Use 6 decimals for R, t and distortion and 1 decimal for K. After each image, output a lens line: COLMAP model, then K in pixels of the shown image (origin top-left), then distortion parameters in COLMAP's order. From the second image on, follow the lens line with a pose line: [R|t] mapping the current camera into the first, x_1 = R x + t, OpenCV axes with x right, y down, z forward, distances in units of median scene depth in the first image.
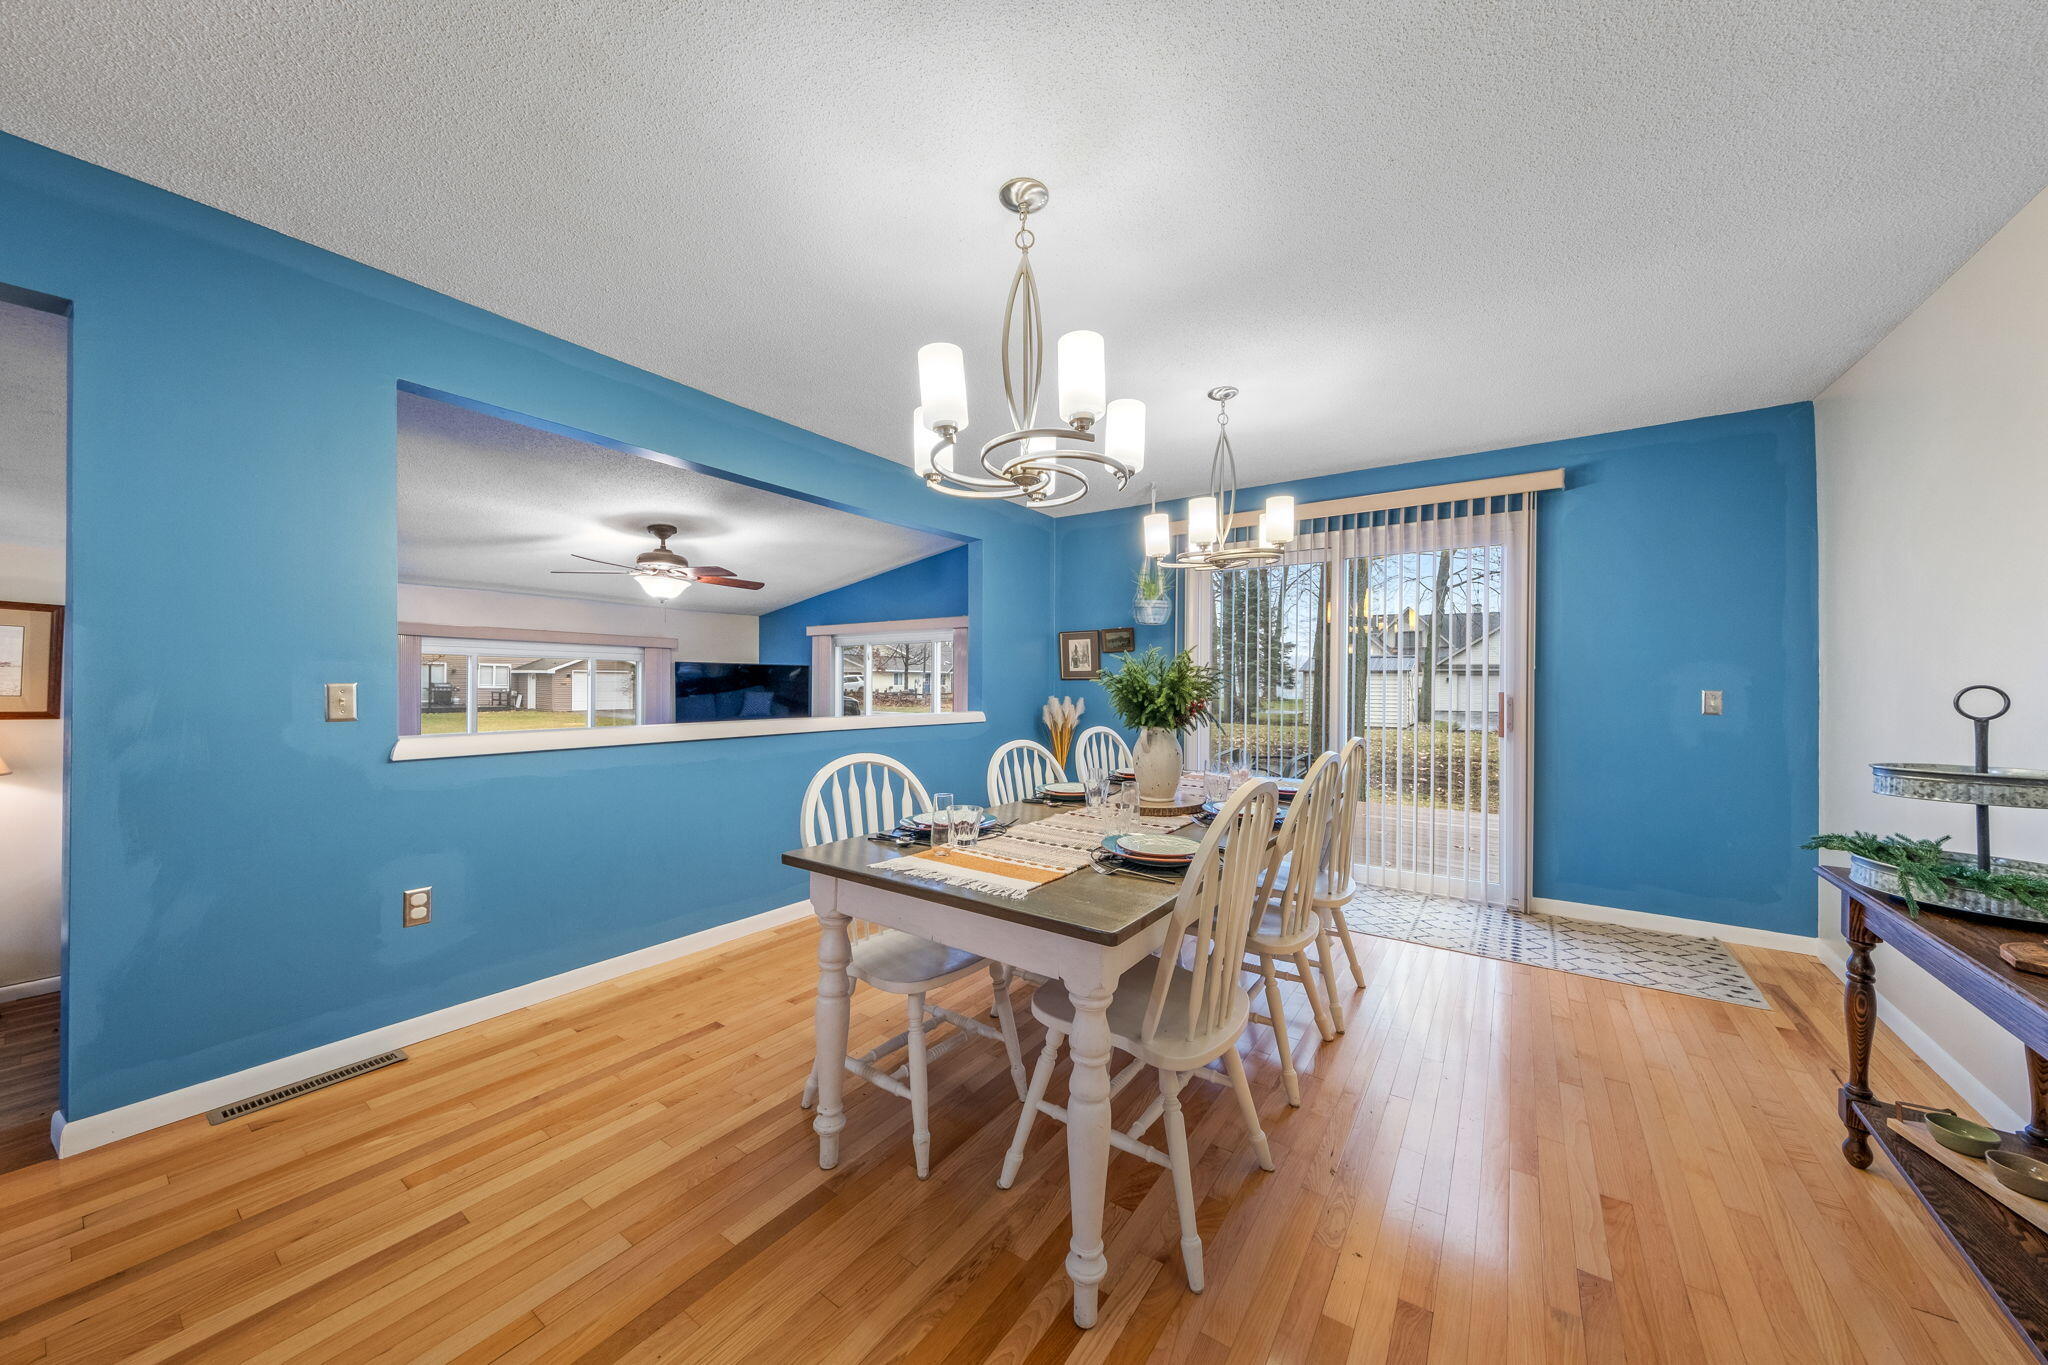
lens RADIAL K [[702.2, 0, 1031.1], [0, 702.2, 687.2], [0, 0, 1]] dist [0.000566, -0.000100]
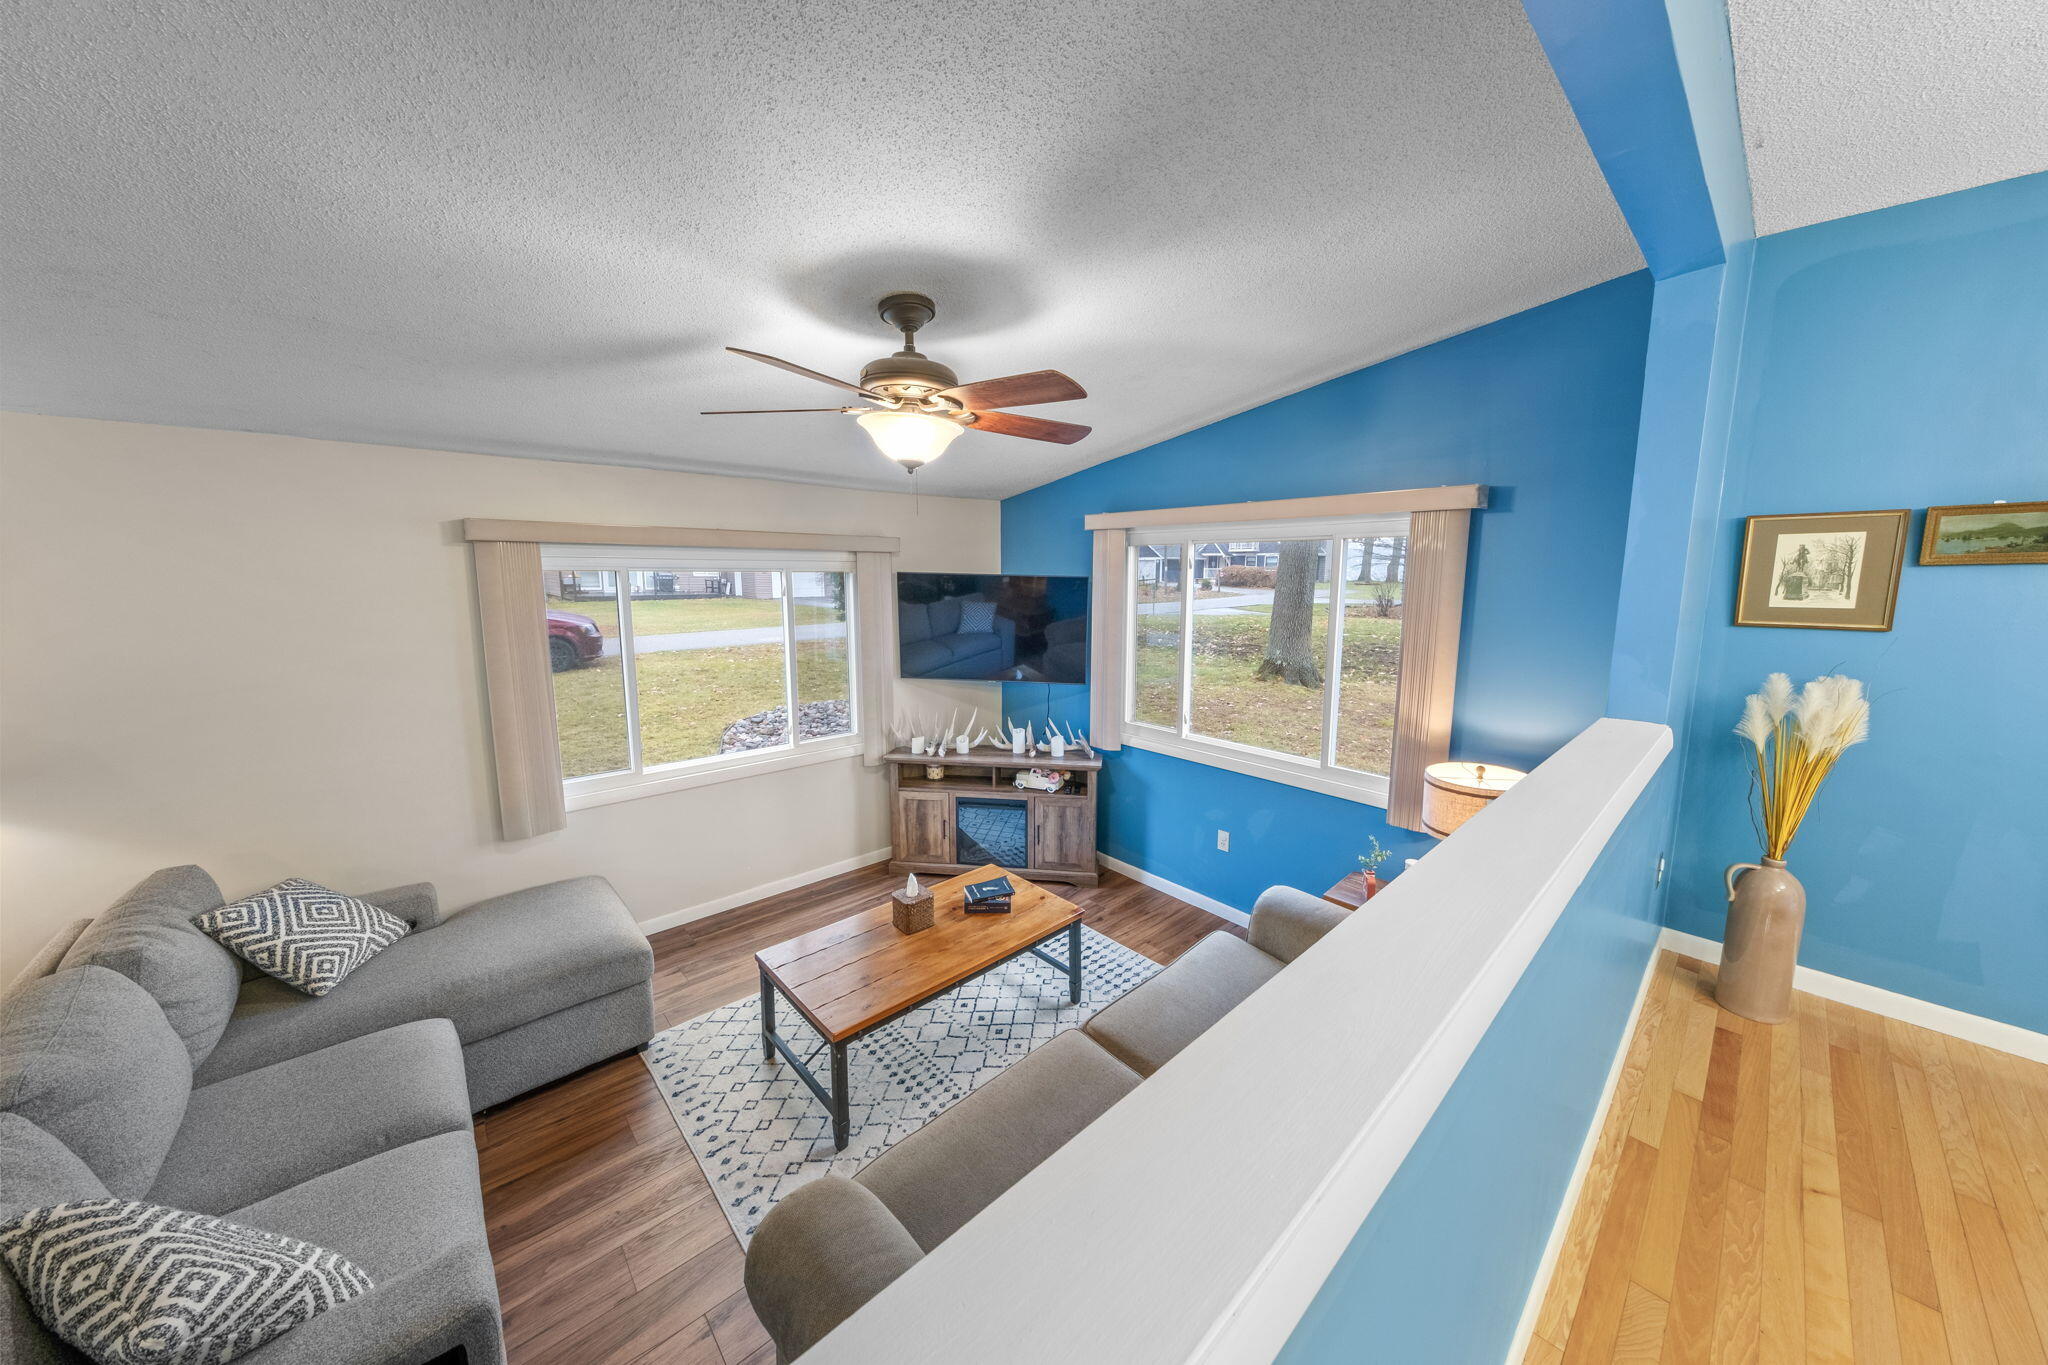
lens RADIAL K [[694.9, 0, 1039.3], [0, 694.9, 661.3], [0, 0, 1]] dist [-0.000372, -0.000198]
pose [[0.977217, 0.024199, -0.210859, -0.334422], [0.002455, 0.992124, 0.125234, -0.049835], [0.212229, -0.122898, 0.969461, 0.538594]]
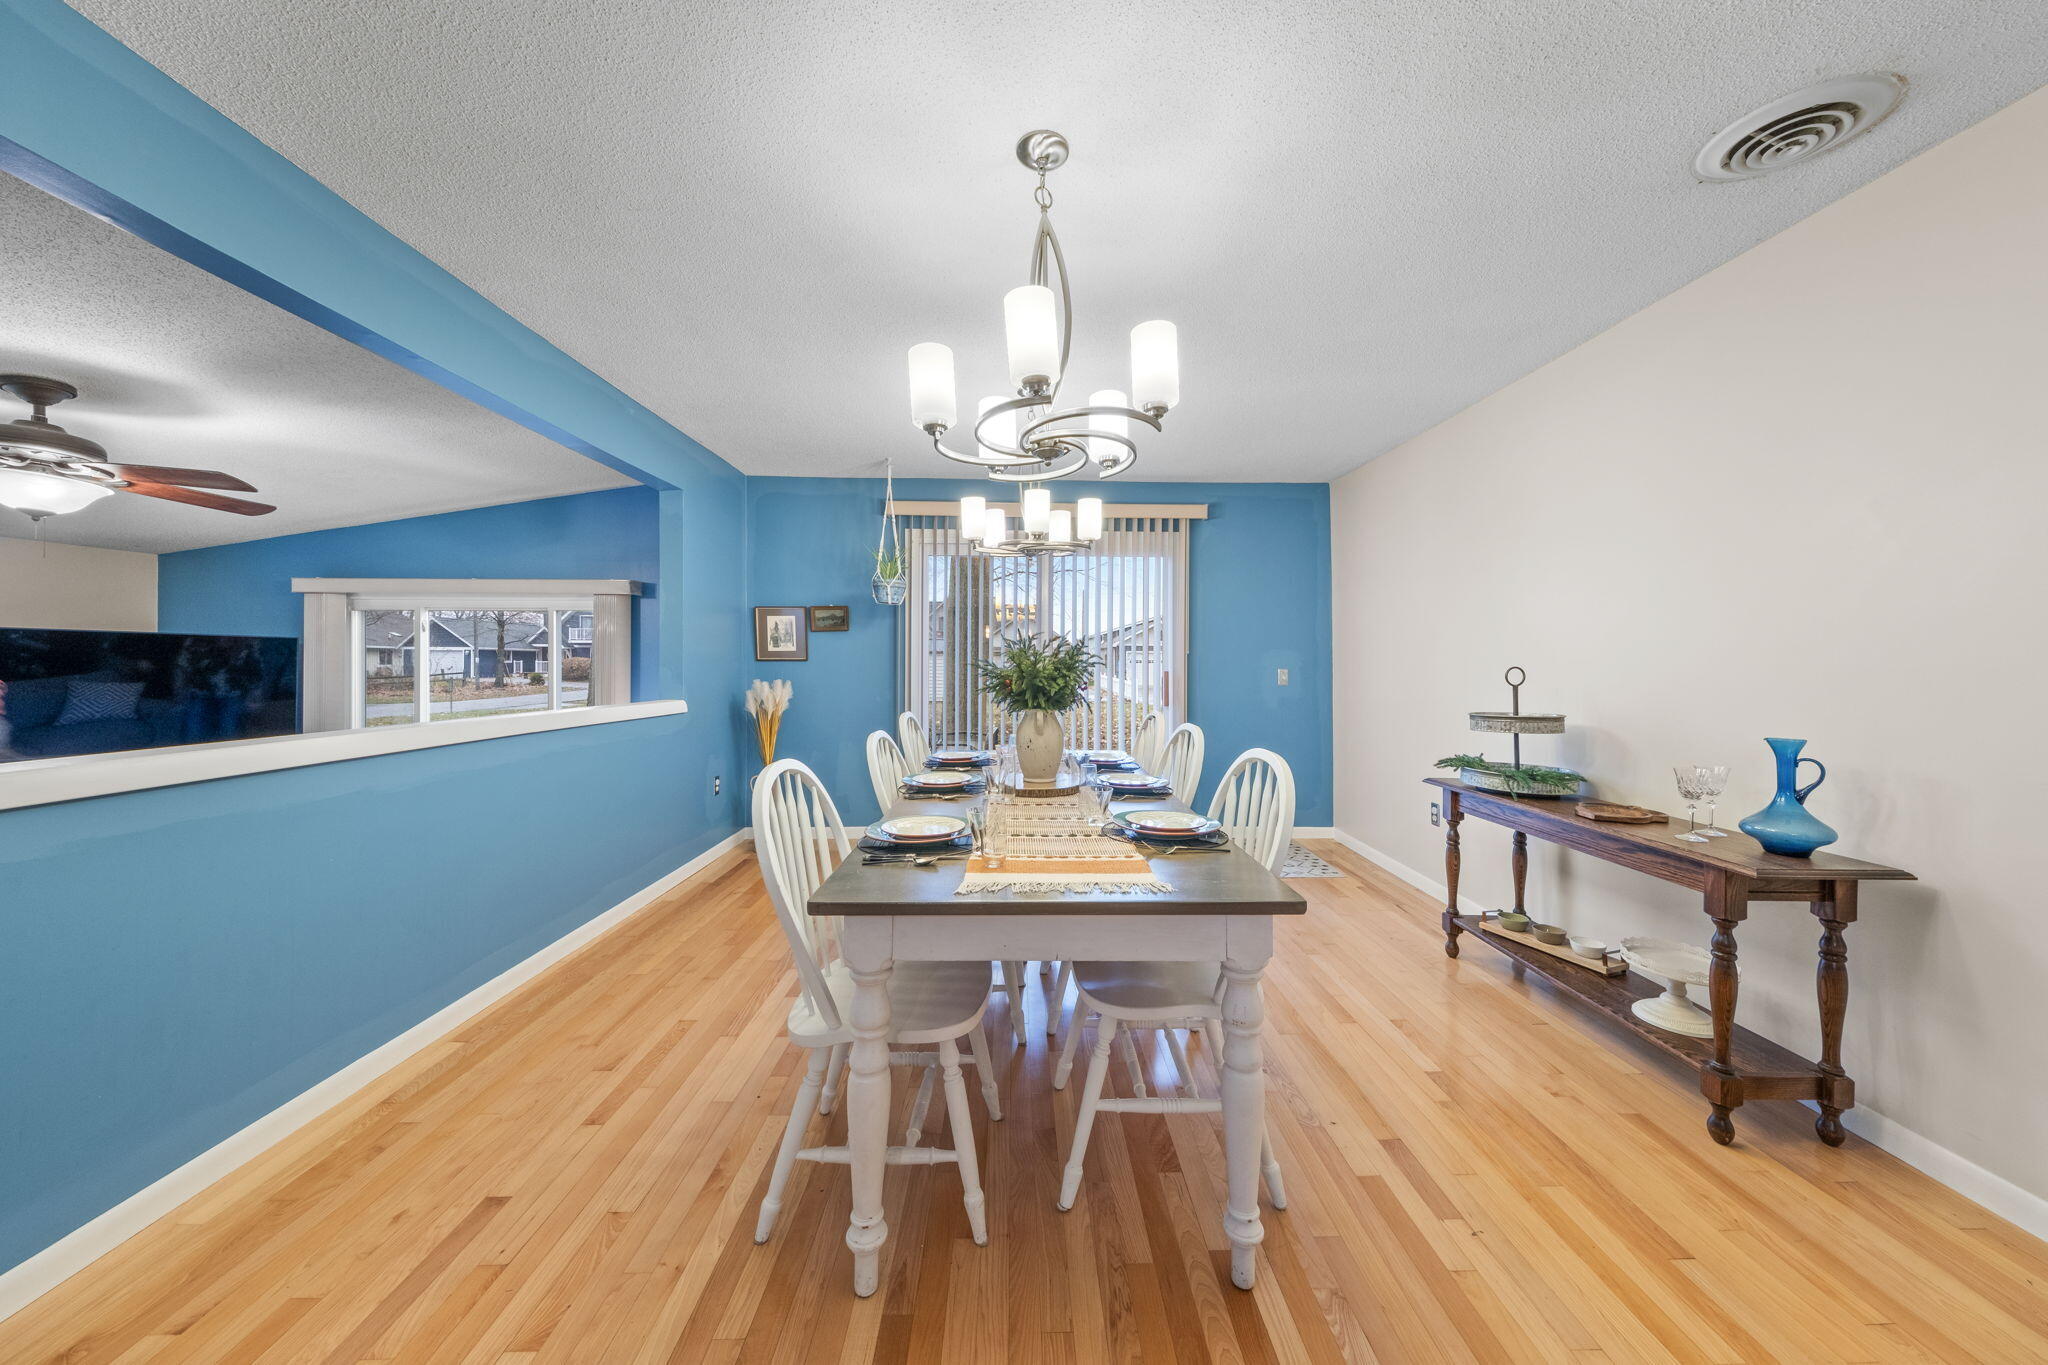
lens RADIAL K [[694.9, 0, 1039.3], [0, 694.9, 661.3], [0, 0, 1]] dist [-0.000372, -0.000198]
pose [[0.802748, 0.001000, 0.596317, -0.218534], [0.003519, 0.999973, -0.006415, -0.003084], [-0.596307, 0.007248, 0.802723, 0.097704]]
